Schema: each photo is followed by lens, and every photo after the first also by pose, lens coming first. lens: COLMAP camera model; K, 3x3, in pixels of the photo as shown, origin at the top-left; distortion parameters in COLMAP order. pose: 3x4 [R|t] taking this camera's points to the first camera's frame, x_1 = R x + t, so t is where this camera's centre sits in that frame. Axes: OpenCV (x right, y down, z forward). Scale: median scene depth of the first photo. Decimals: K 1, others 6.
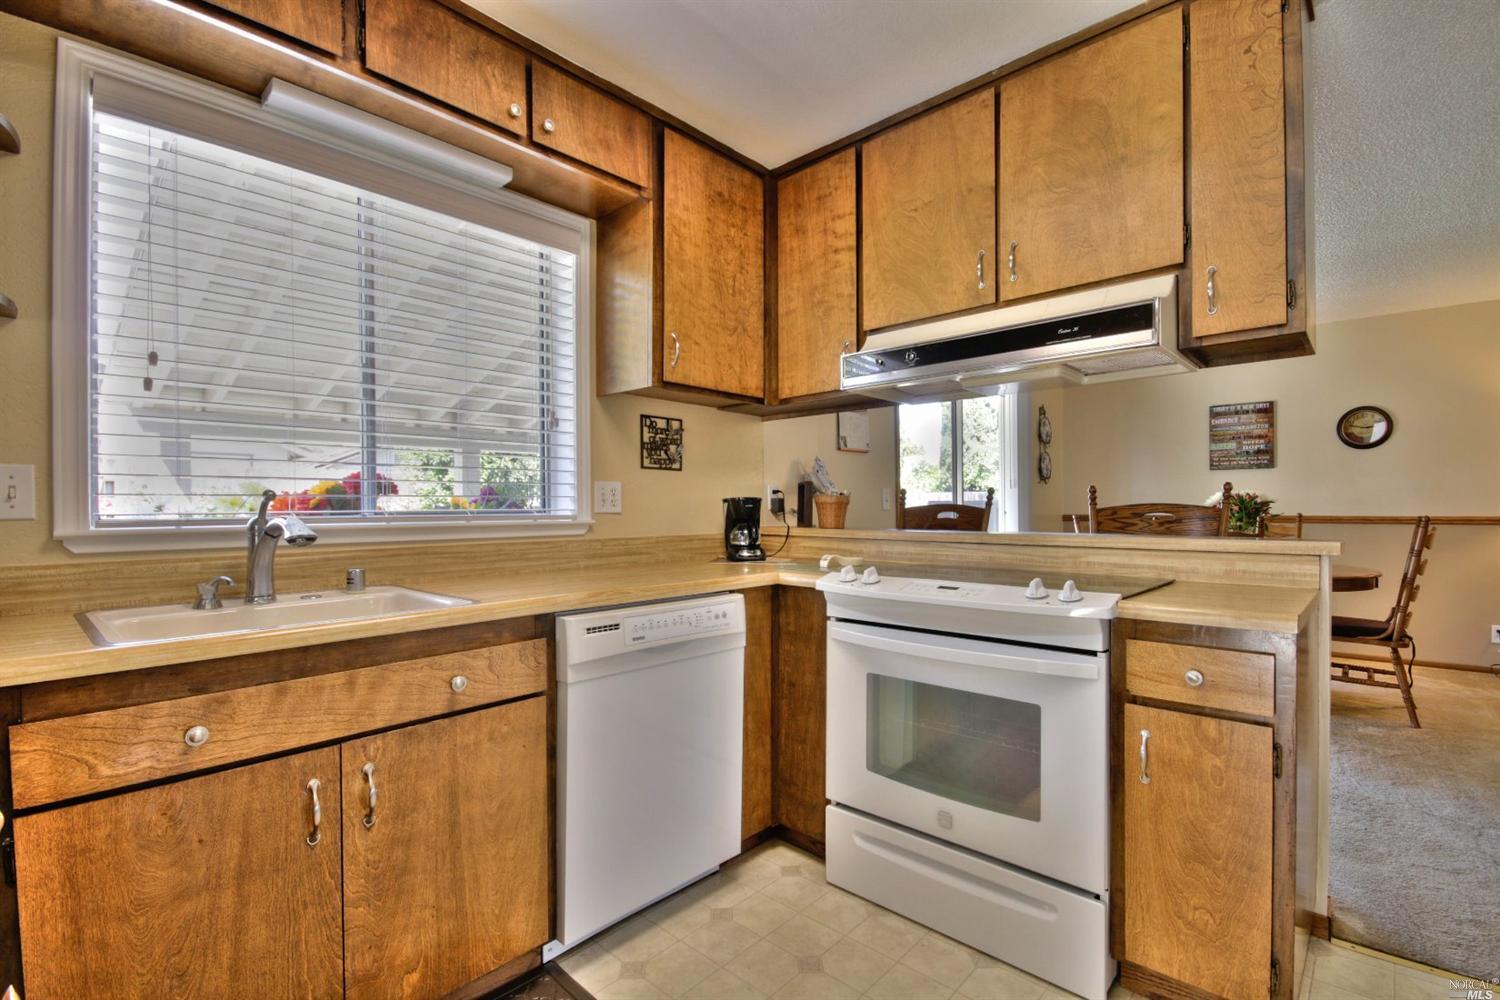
lens RADIAL K [[687.3, 0, 744.7], [0, 687.3, 510.6], [0, 0, 1]] dist [0.001723, -0.009071]
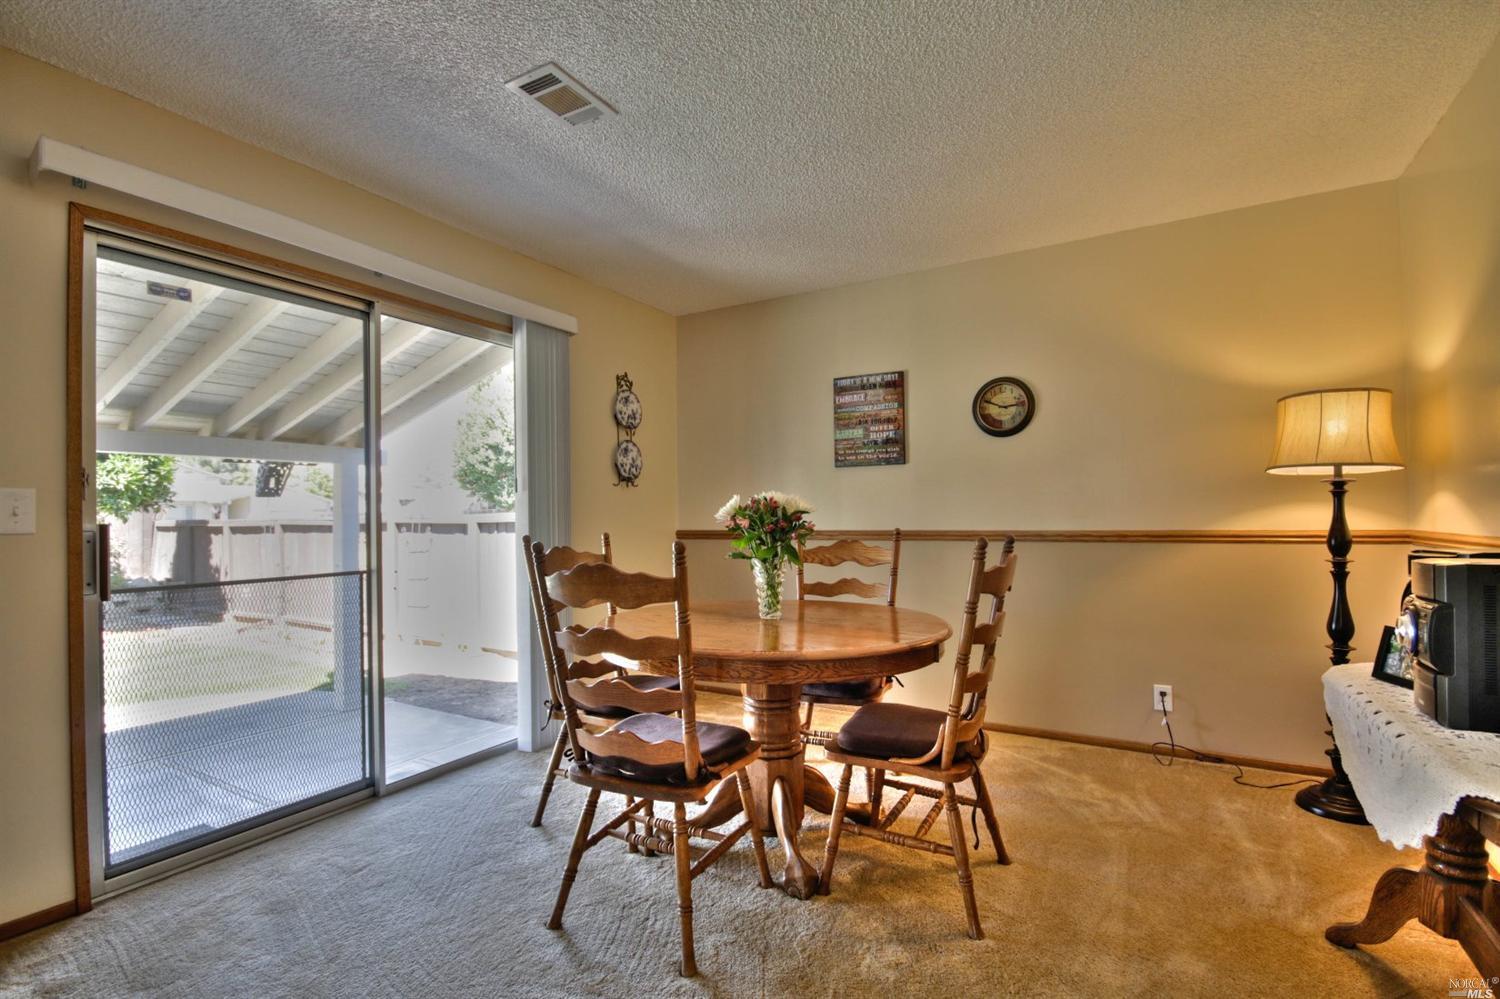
lens RADIAL K [[687.3, 0, 749.0], [0, 687.3, 506.7], [0, 0, 1]] dist [0.001723, -0.009071]
pose [[0.974968, -0.001165, 0.222342, 1.144528], [0.007149, 0.999634, -0.026110, 0.001906], [-0.222230, 0.027046, 0.974619, 0.849106]]
